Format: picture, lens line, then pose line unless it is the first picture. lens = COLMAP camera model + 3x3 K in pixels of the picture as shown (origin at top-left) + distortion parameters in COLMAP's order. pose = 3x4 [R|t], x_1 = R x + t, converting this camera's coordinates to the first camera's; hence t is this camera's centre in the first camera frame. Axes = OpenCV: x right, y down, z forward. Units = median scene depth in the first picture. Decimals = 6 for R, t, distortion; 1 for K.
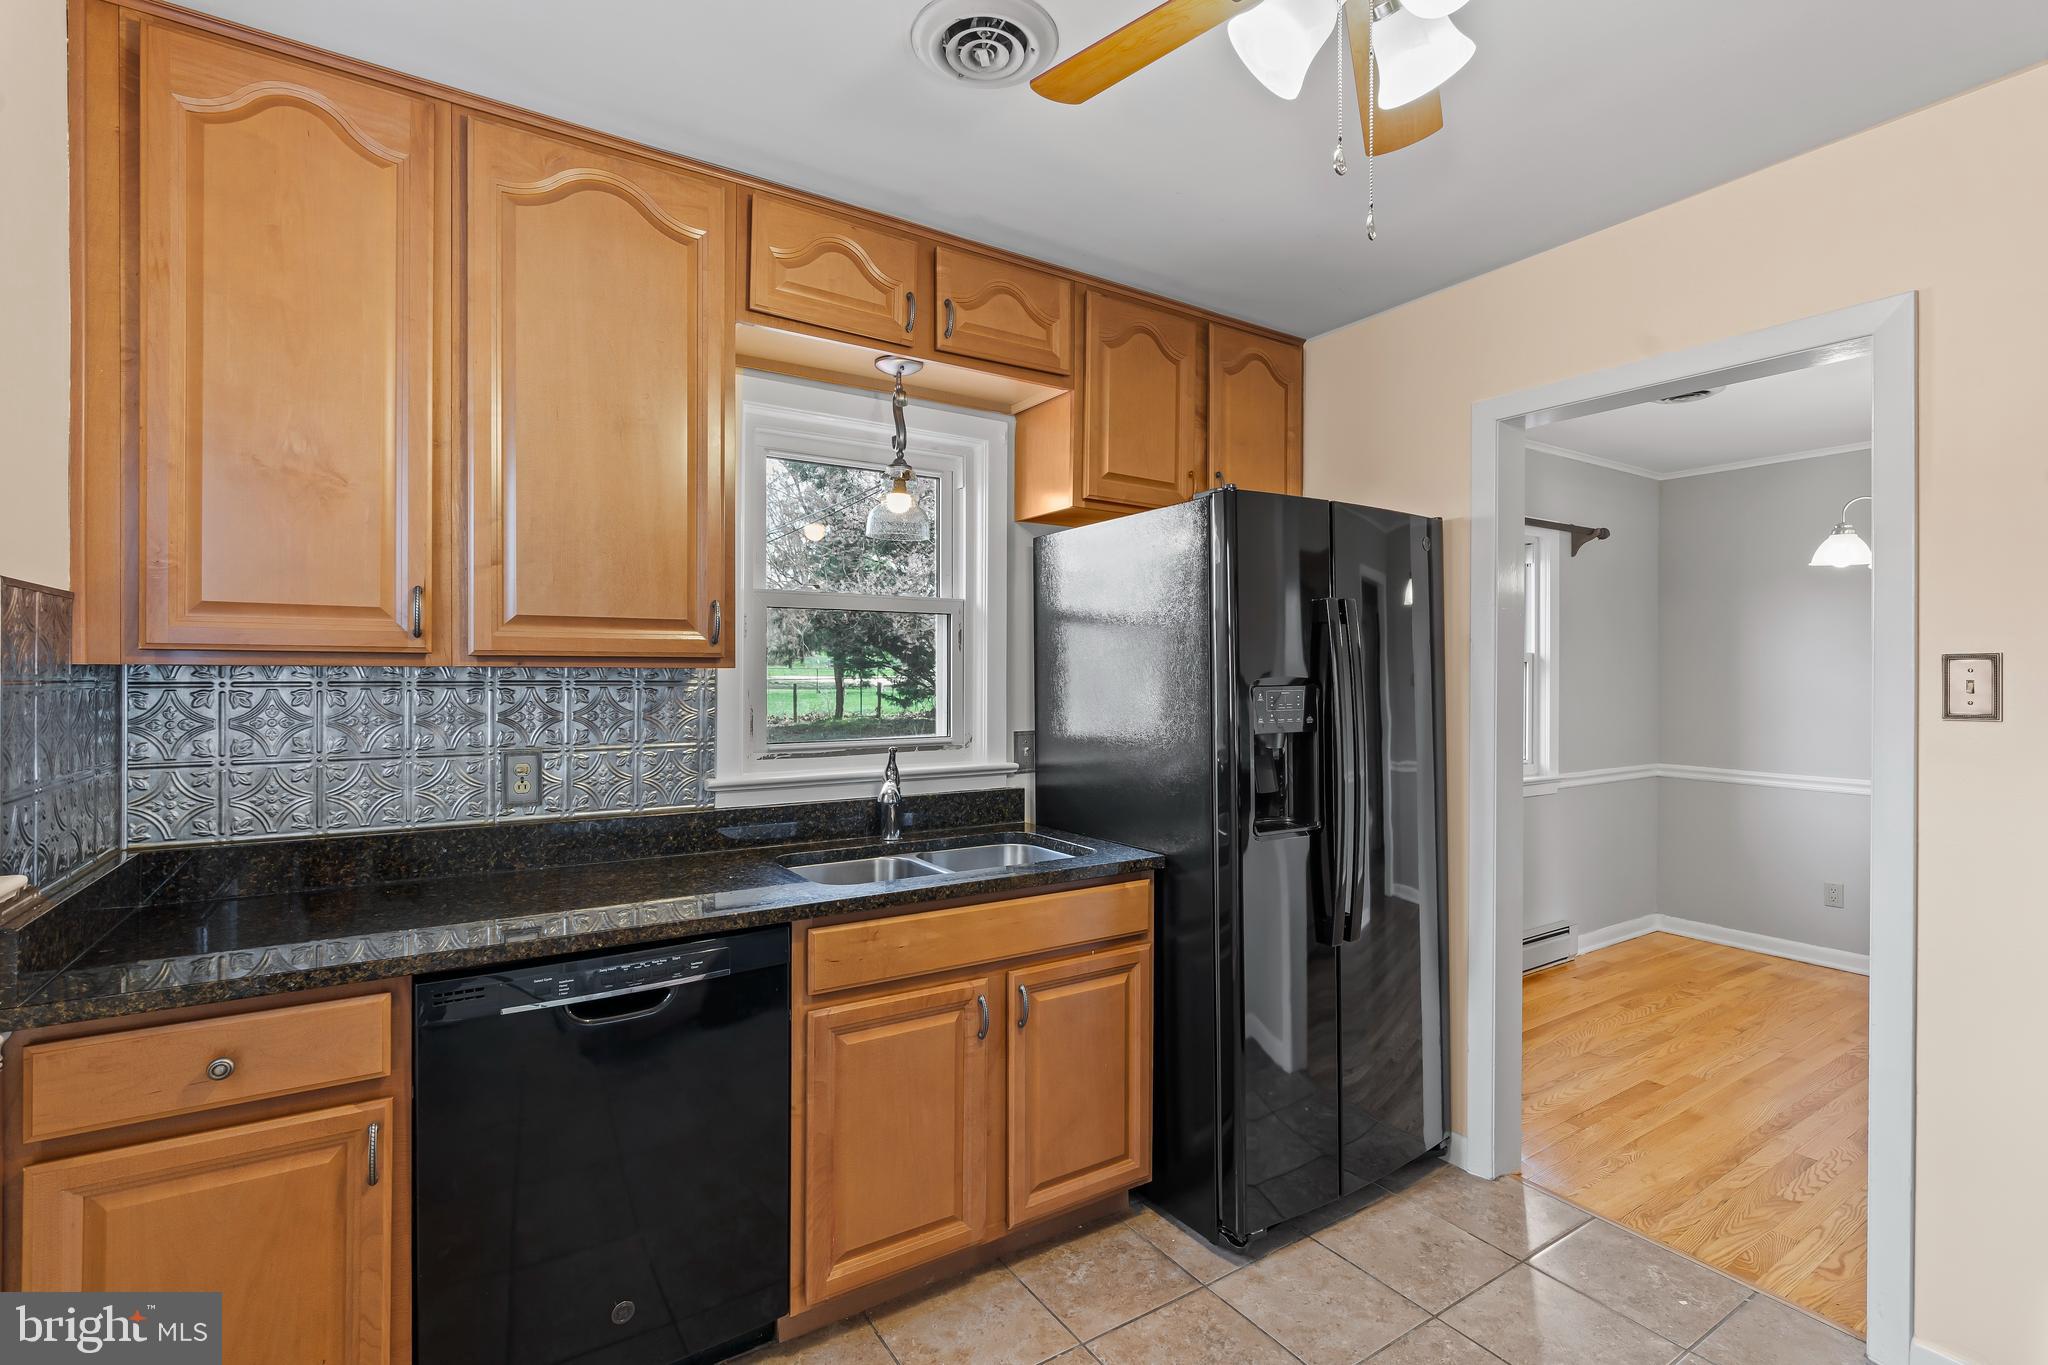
lens RADIAL K [[932.1, 0, 1018.3], [0, 932.1, 679.4], [0, 0, 1]] dist [-0.011946, 0.002516]
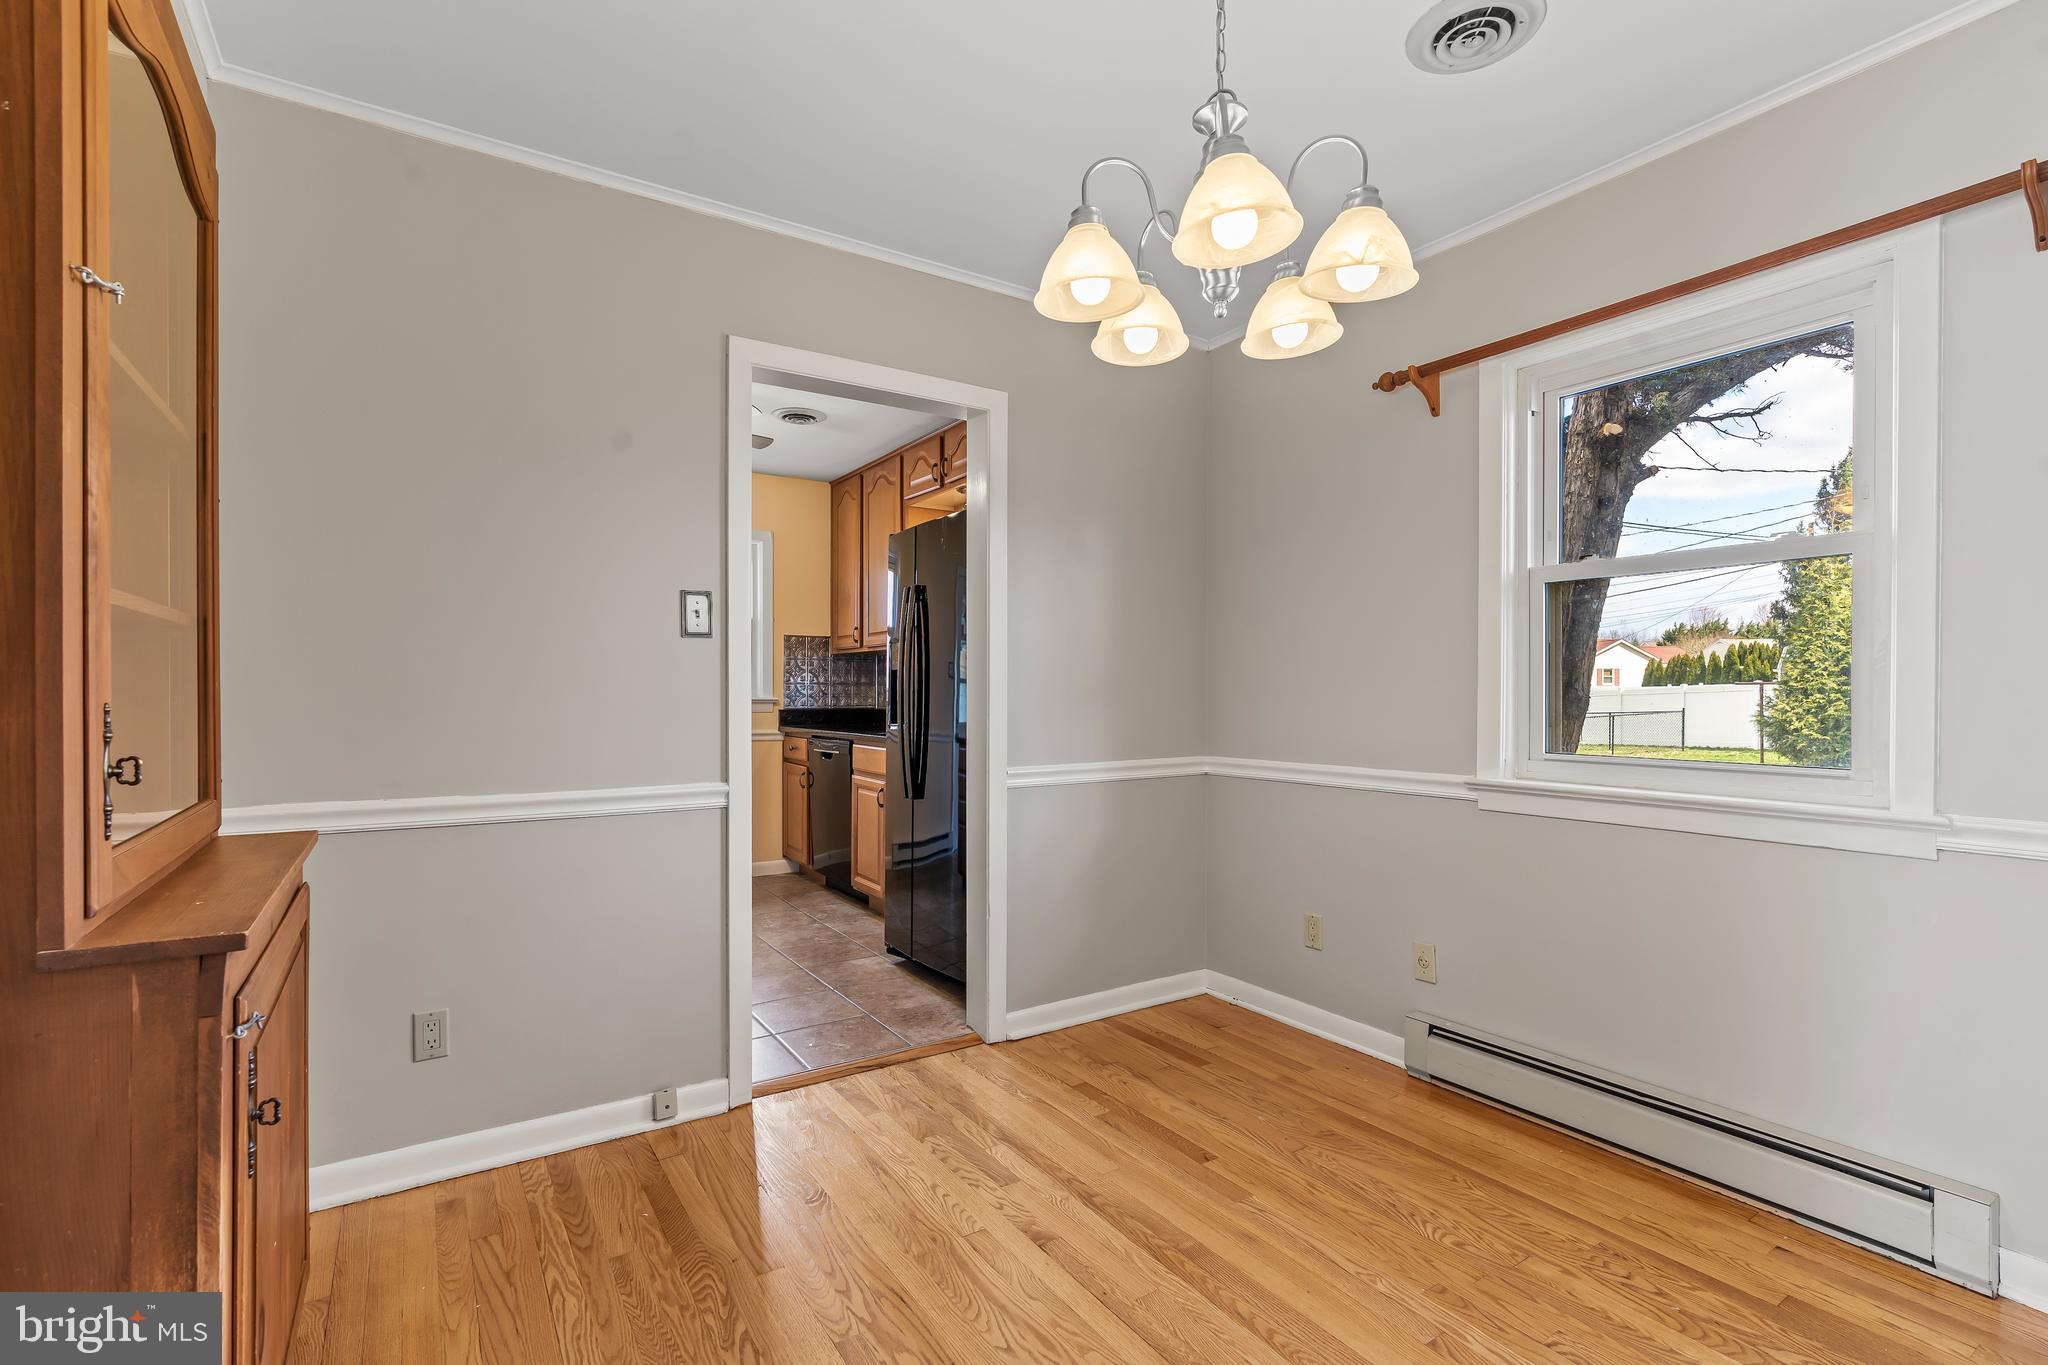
lens RADIAL K [[932.1, 0, 1025.3], [0, 932.1, 701.1], [0, 0, 1]] dist [-0.011946, 0.002516]
pose [[0.008766, 0.004088, -0.999953, 2.068012], [-0.006052, 0.999974, 0.004035, 0.112427], [0.999943, 0.006016, 0.008790, 1.244860]]
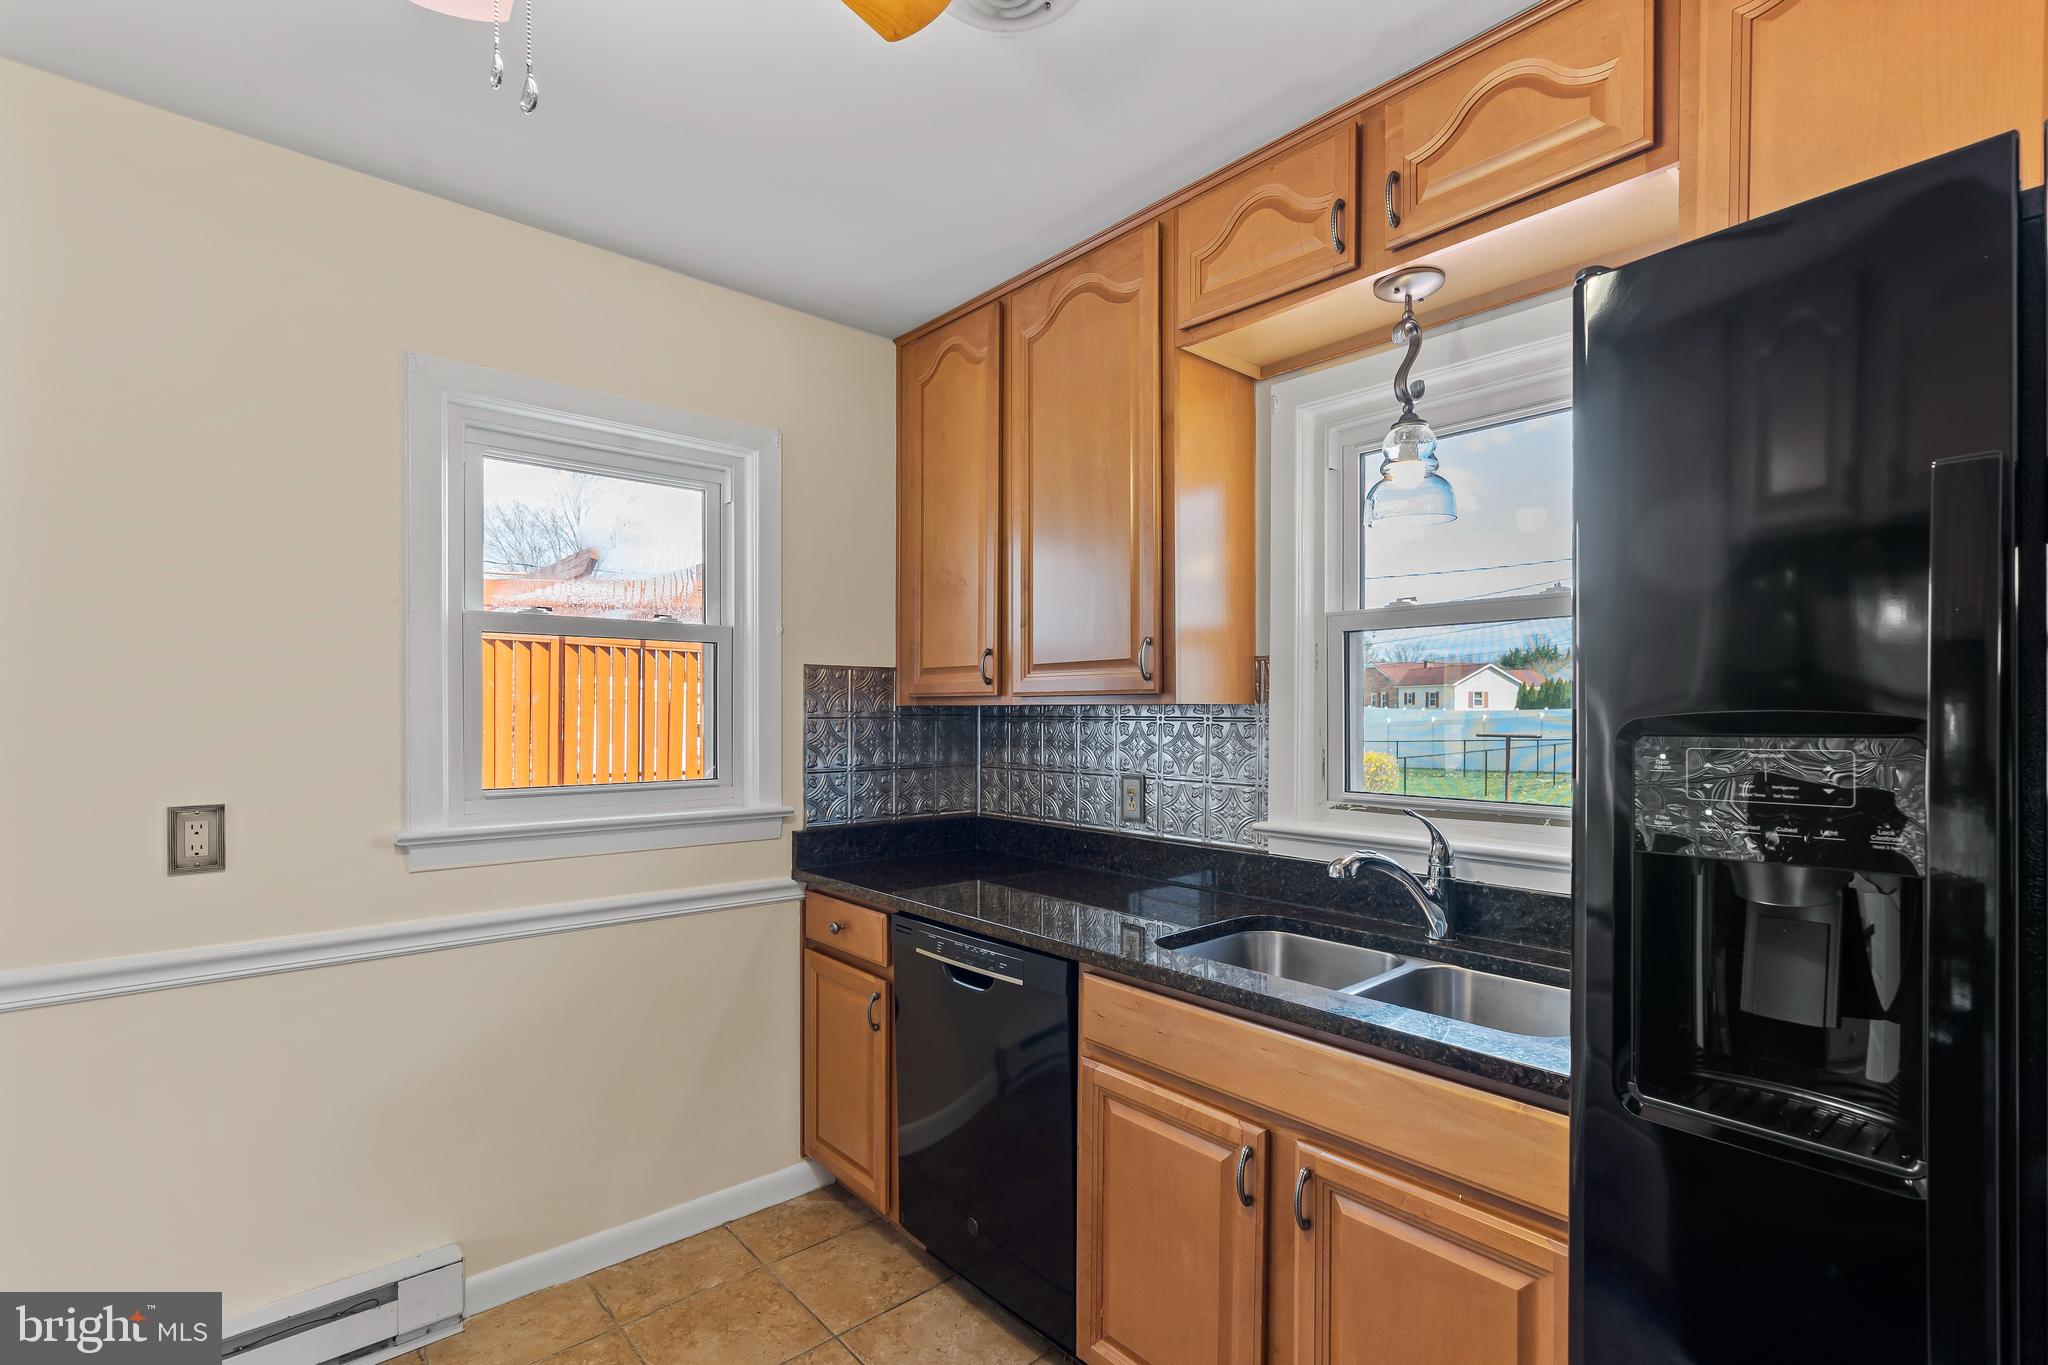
lens RADIAL K [[932.1, 0, 1031.6], [0, 932.1, 716.4], [0, 0, 1]] dist [-0.011946, 0.002516]
pose [[0.163468, 0.000102, -0.986549, 0.612094], [-0.005146, 0.999986, -0.000749, 0.002876], [0.986535, 0.005200, 0.163467, 0.664907]]
